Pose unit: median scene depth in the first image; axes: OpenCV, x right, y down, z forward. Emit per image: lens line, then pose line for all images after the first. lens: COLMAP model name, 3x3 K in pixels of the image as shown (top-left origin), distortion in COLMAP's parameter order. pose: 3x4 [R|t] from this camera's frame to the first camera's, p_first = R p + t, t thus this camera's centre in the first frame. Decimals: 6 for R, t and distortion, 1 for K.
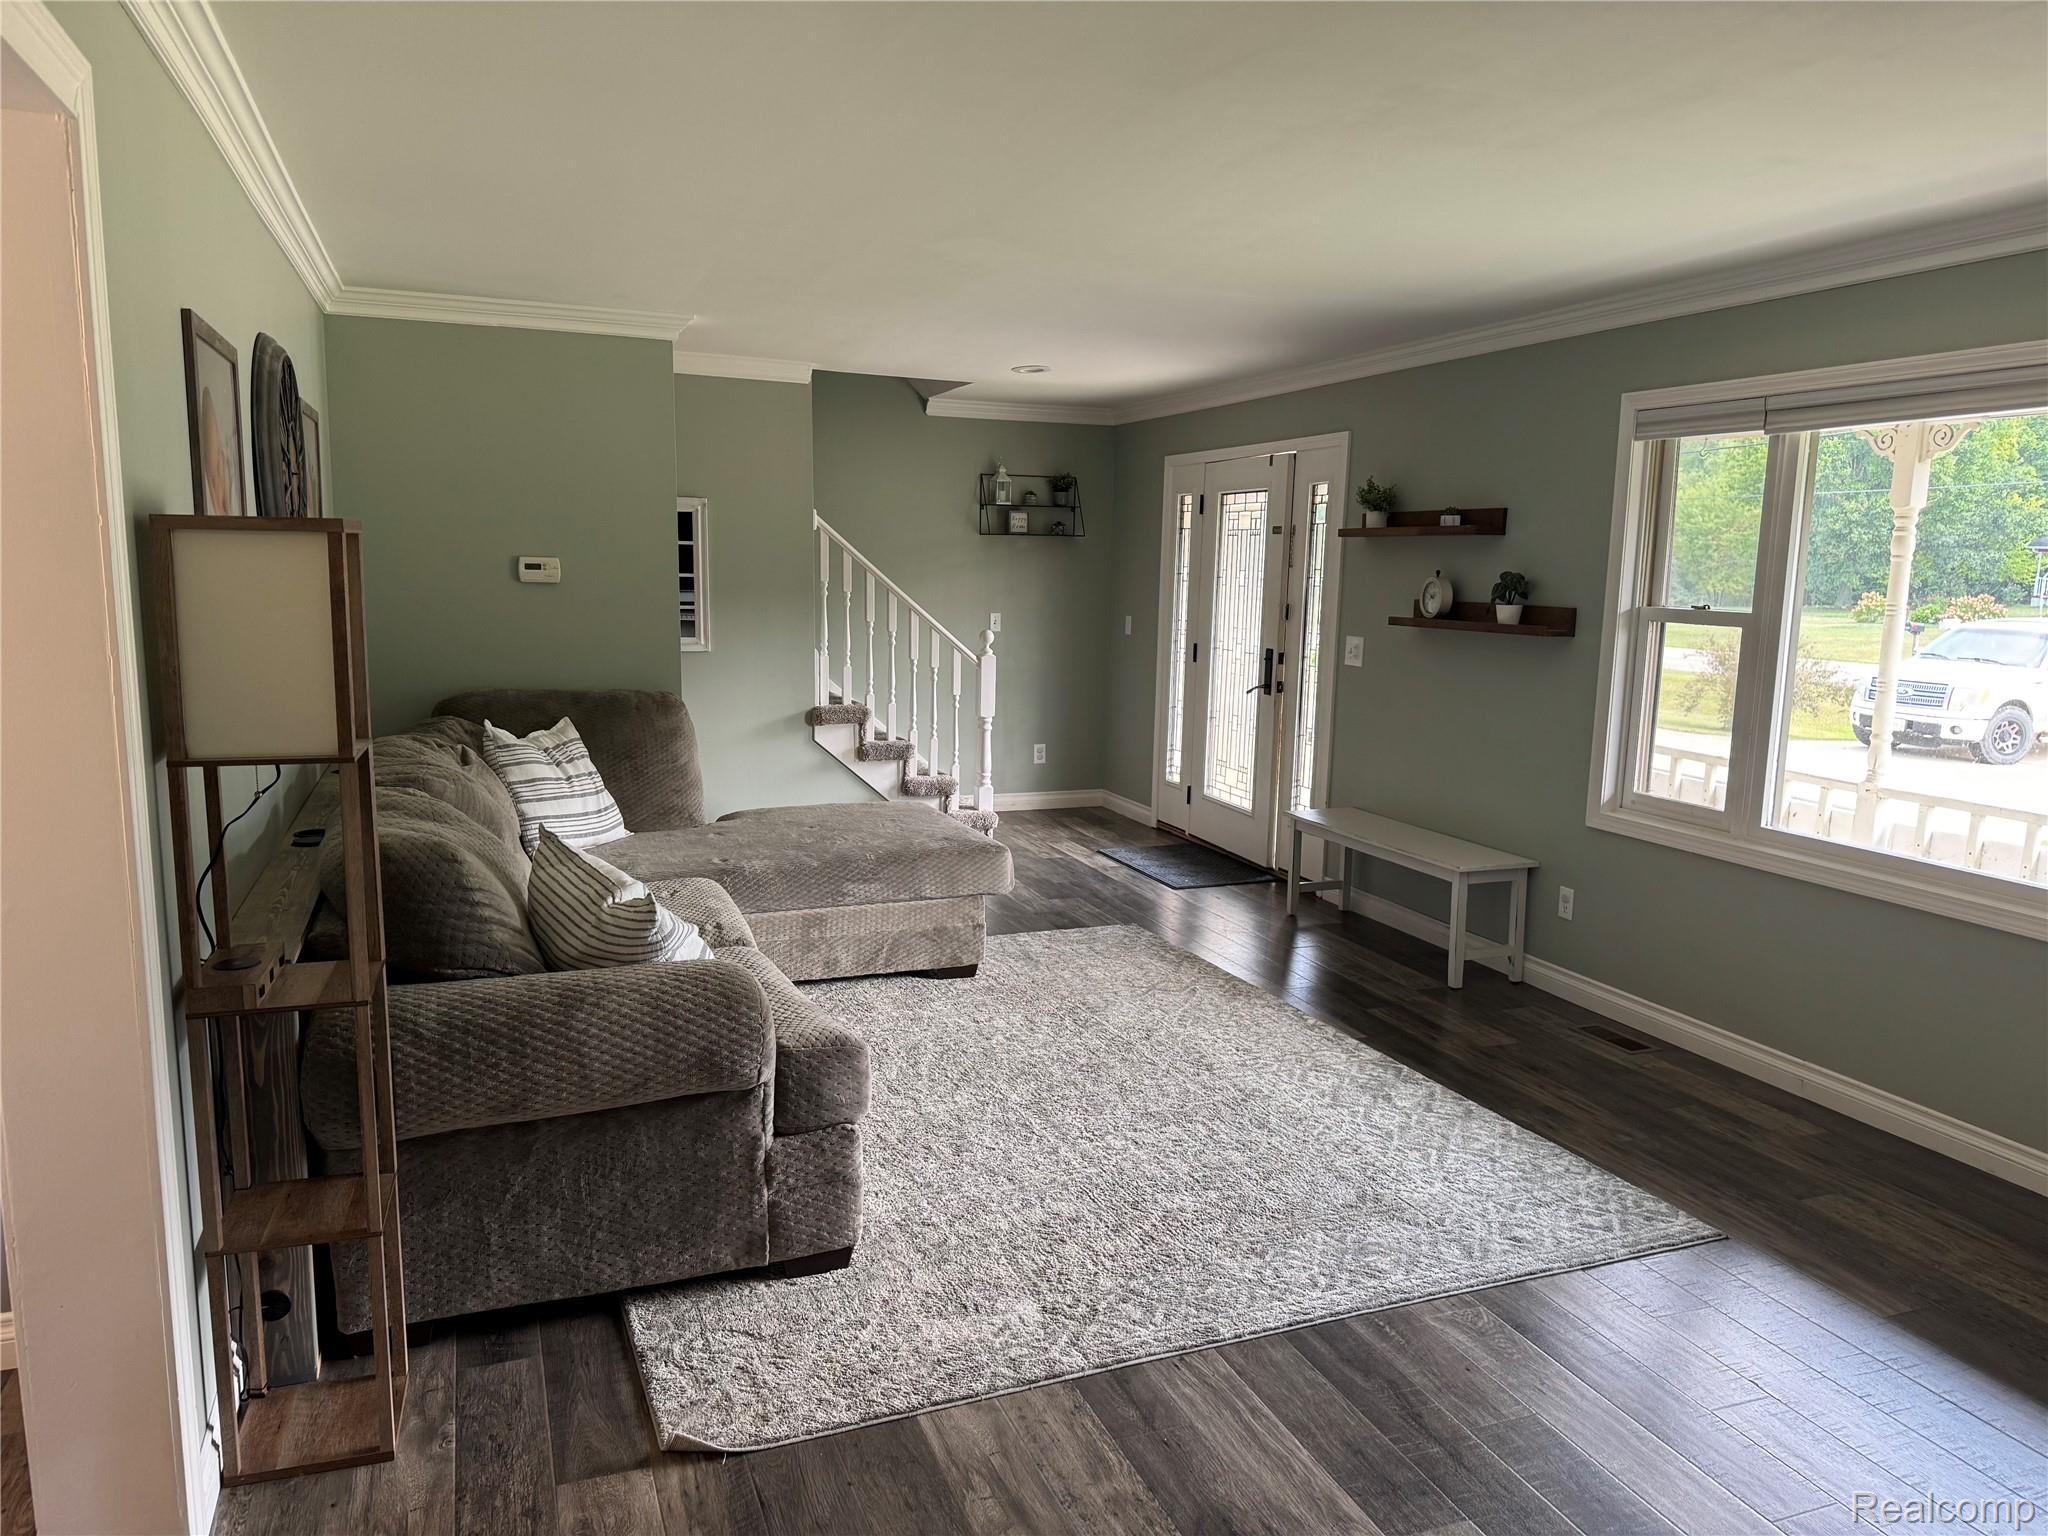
lens RADIAL K [[1441.8, 0, 1024.0], [0, 1441.8, 768.0], [0, 0, 1]] dist [0.146728, -0.226163]
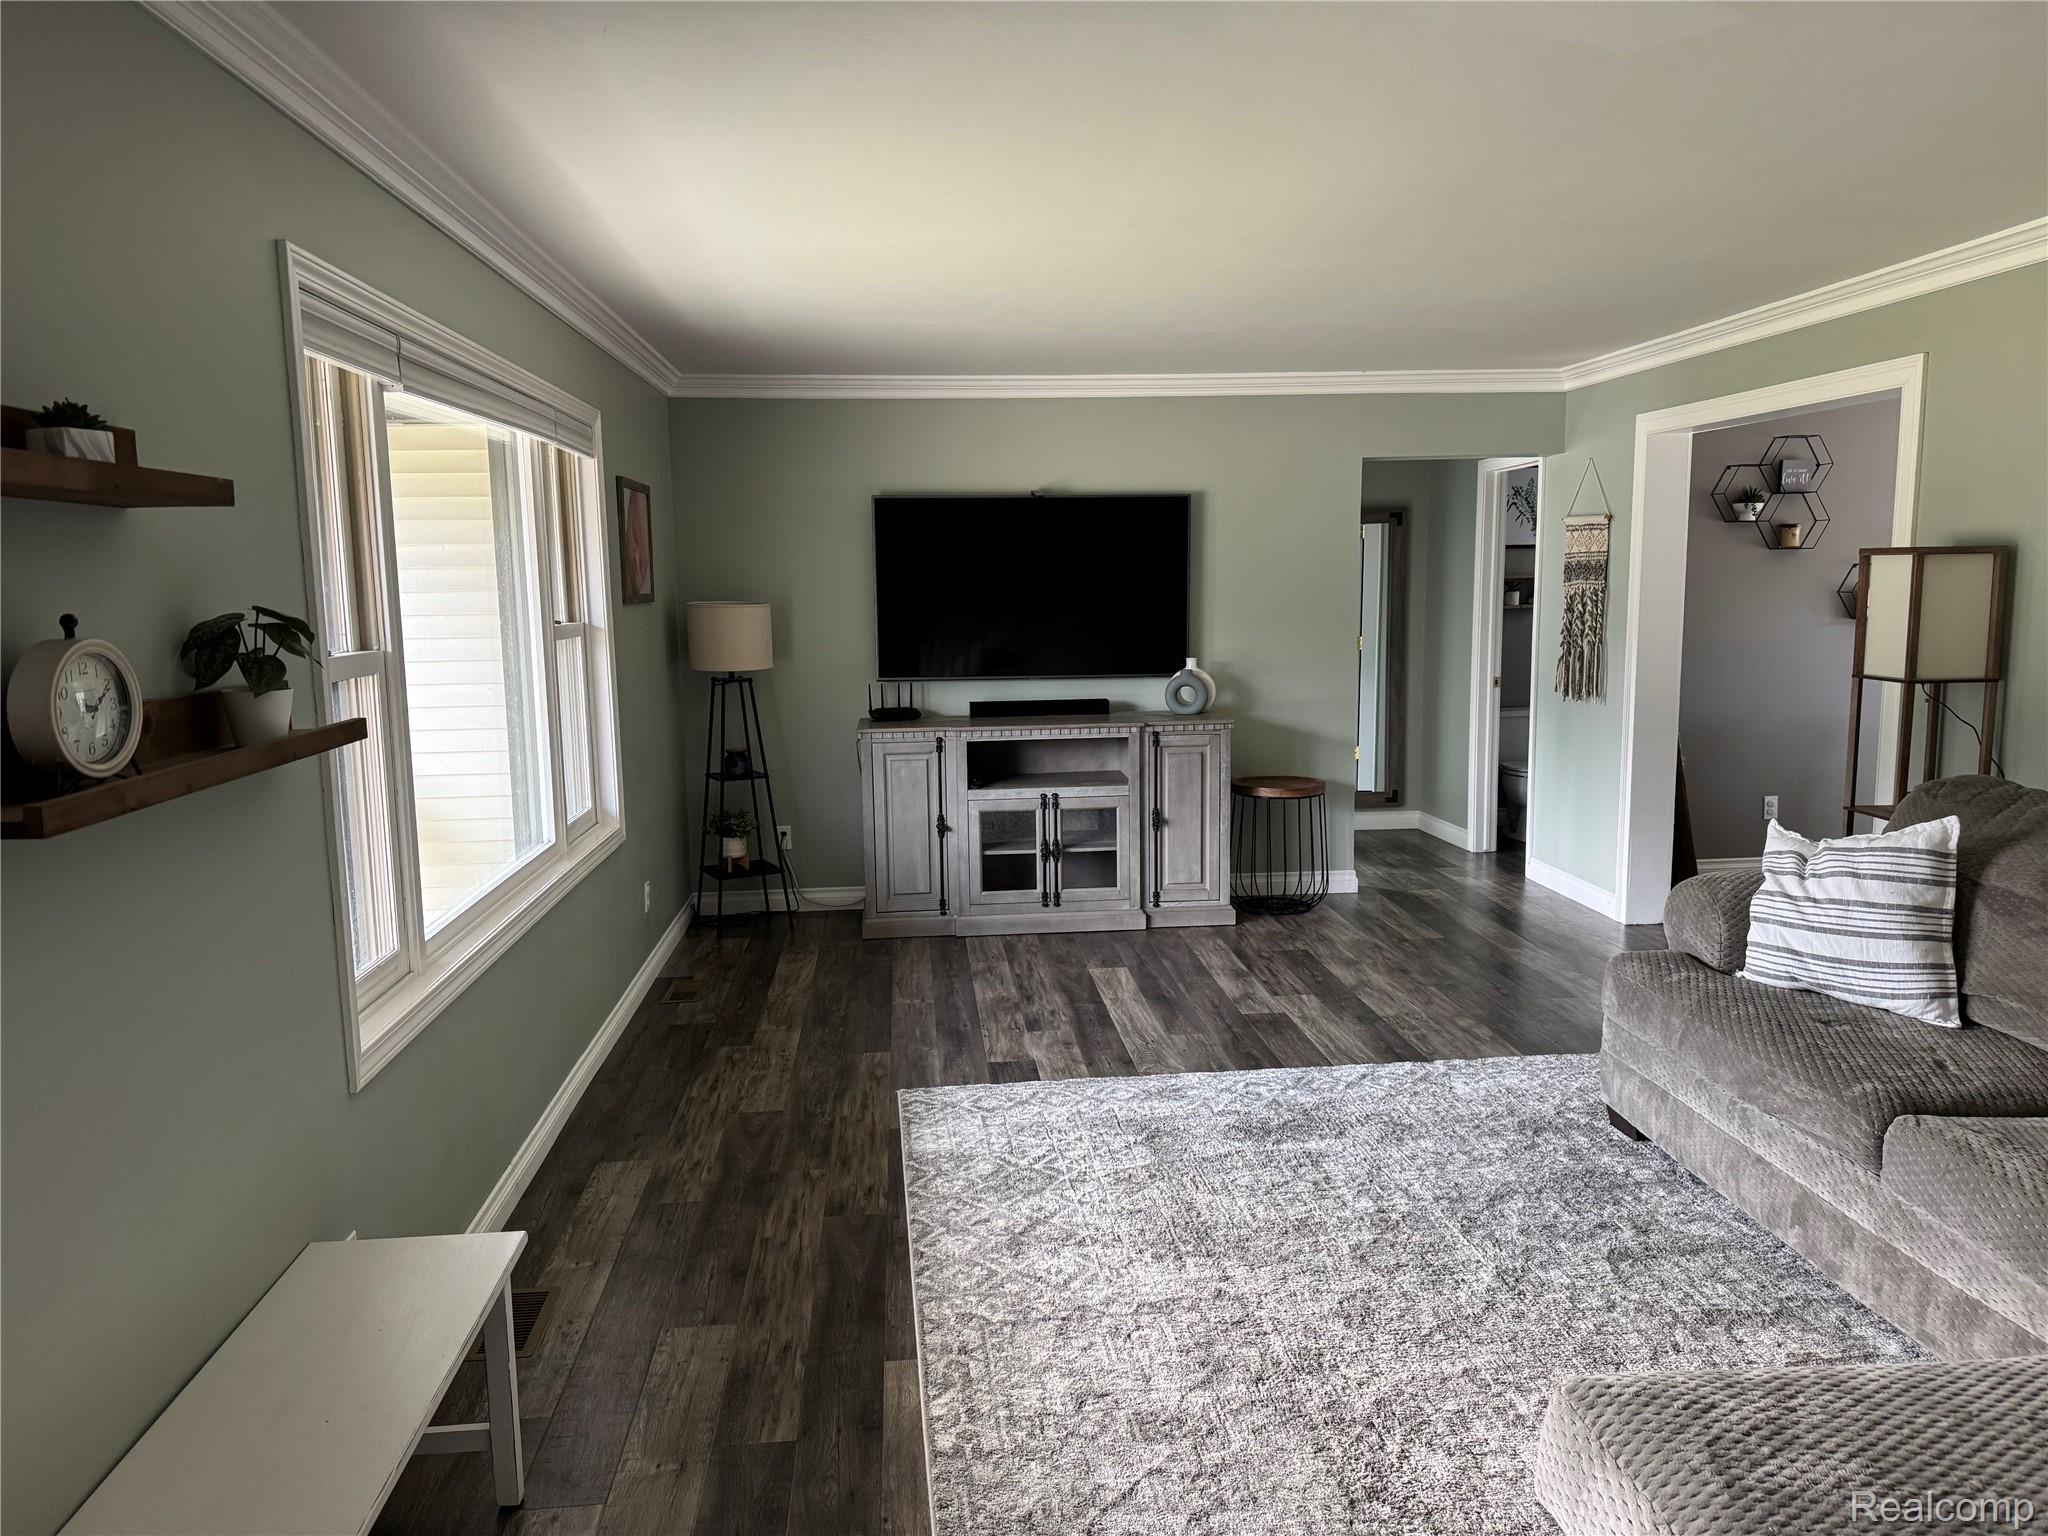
lens RADIAL K [[1441.8, 0, 1024.0], [0, 1441.8, 768.0], [0, 0, 1]] dist [0.146728, -0.226163]
pose [[-0.961759, -0.037880, 0.271264, 0.029804], [0.040998, 0.959323, 0.279319, -0.265647], [-0.270811, 0.279759, -0.921084, 1.789304]]
